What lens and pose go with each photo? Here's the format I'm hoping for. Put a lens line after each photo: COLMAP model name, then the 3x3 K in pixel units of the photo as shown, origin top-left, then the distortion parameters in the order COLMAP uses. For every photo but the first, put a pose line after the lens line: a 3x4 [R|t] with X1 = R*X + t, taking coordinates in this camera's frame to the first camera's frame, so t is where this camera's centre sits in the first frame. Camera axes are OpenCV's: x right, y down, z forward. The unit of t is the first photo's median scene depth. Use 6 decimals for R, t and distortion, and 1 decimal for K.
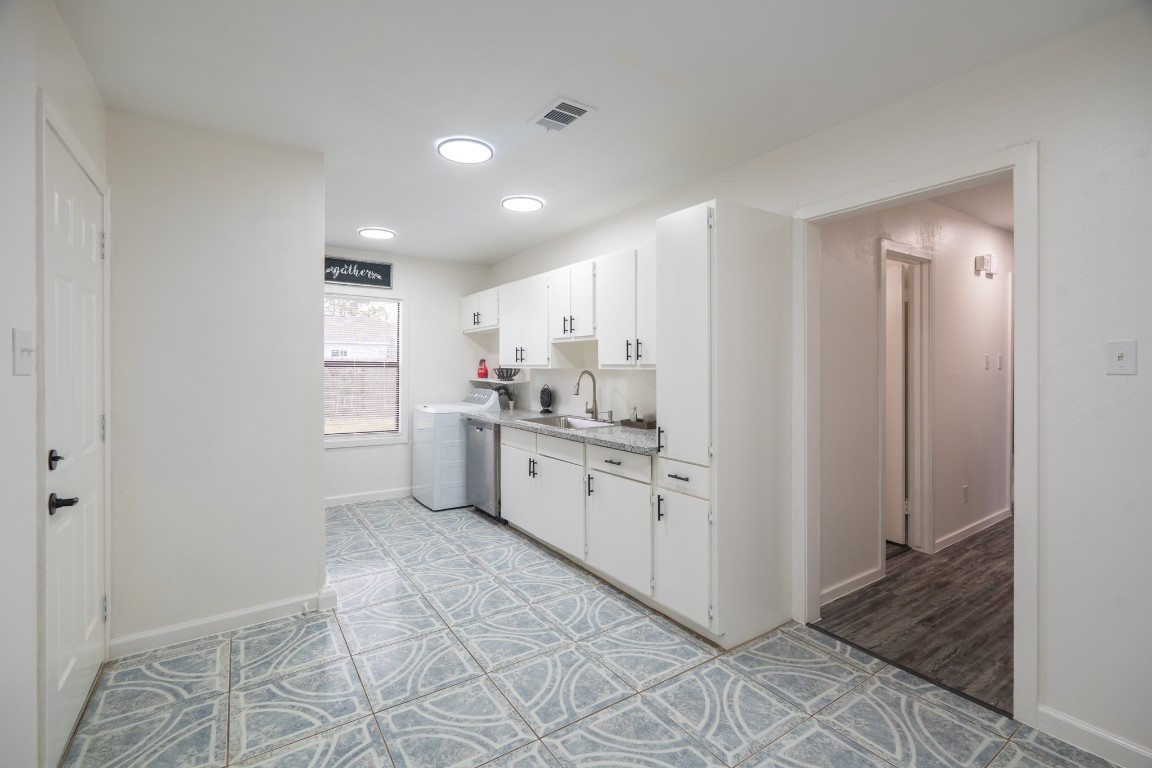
lens RADIAL K [[514.6, 0, 579.4], [0, 514.6, 360.1], [0, 0, 1]] dist [0.002480, 0.000047]
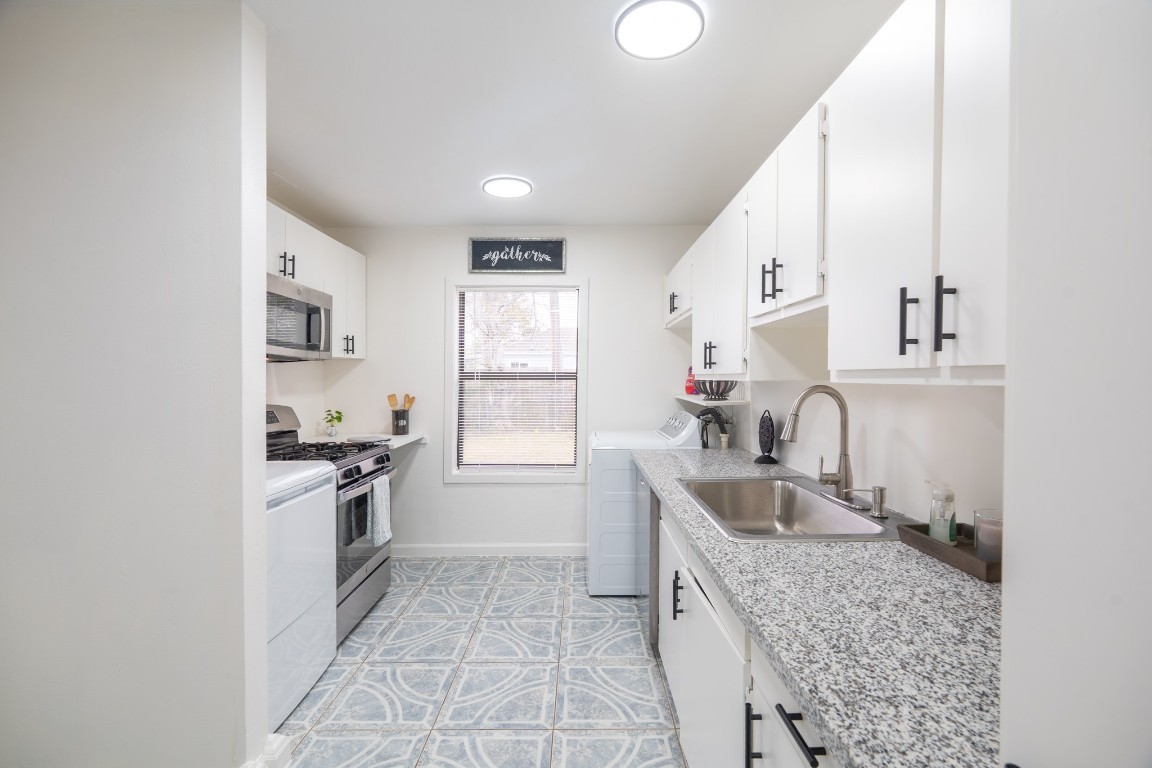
lens RADIAL K [[514.6, 0, 573.6], [0, 514.6, 386.3], [0, 0, 1]] dist [0.002480, 0.000047]
pose [[0.809568, 0.001151, -0.587025, 0.115818], [0.016555, 0.999556, 0.024791, 0.008486], [0.586793, -0.029788, 0.809189, 0.612419]]
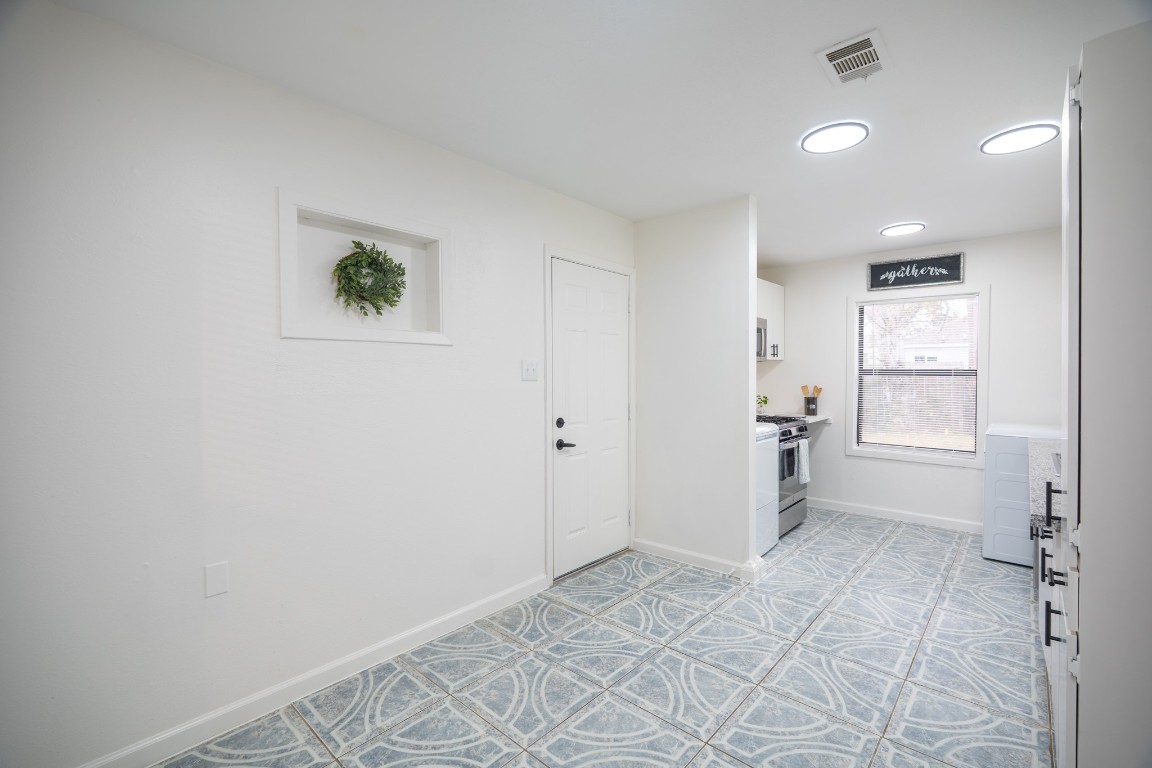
lens RADIAL K [[514.6, 0, 573.0], [0, 514.6, 369.1], [0, 0, 1]] dist [0.002480, 0.000047]
pose [[0.231925, -0.013273, -0.972643, 0.456968], [0.015950, 0.999824, -0.009841, 0.002176], [0.972603, -0.013231, 0.232096, 0.276179]]
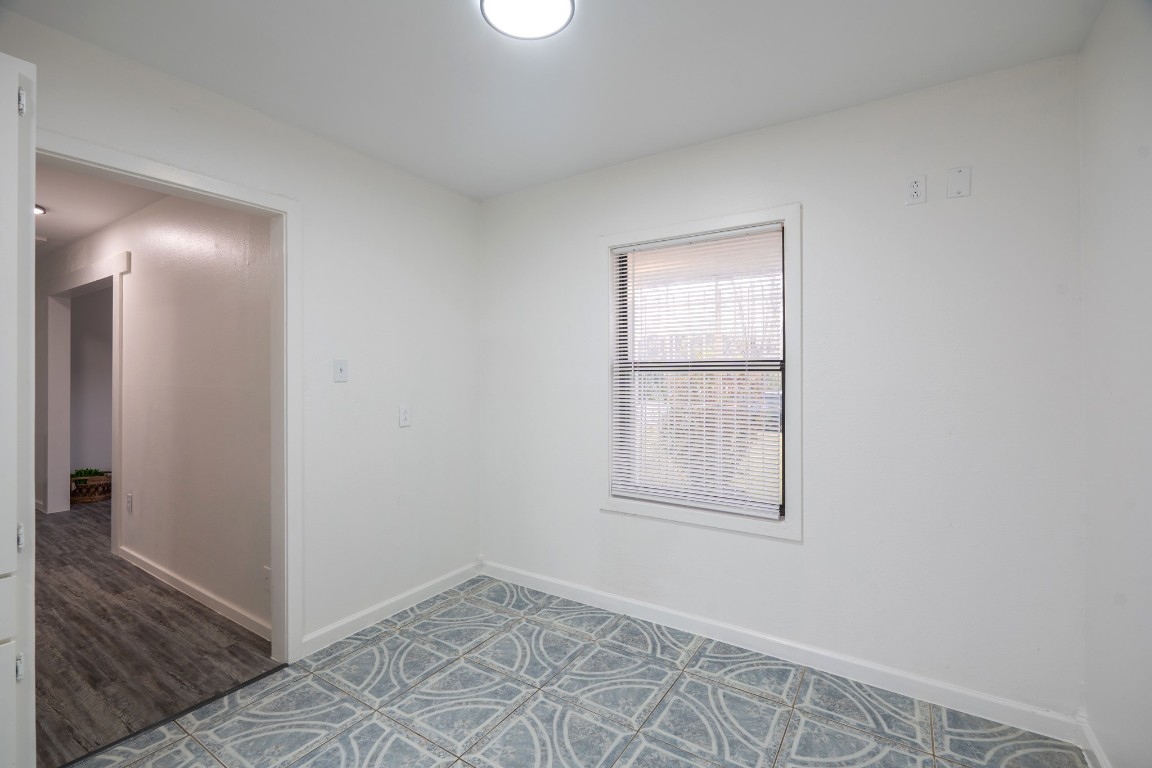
lens RADIAL K [[514.6, 0, 571.3], [0, 514.6, 373.6], [0, 0, 1]] dist [0.002480, 0.000047]
pose [[-0.371162, -0.001624, 0.928567, -0.307389], [-0.007888, 0.999968, -0.001404, 0.000464], [-0.928535, -0.007846, -0.371163, 0.475622]]
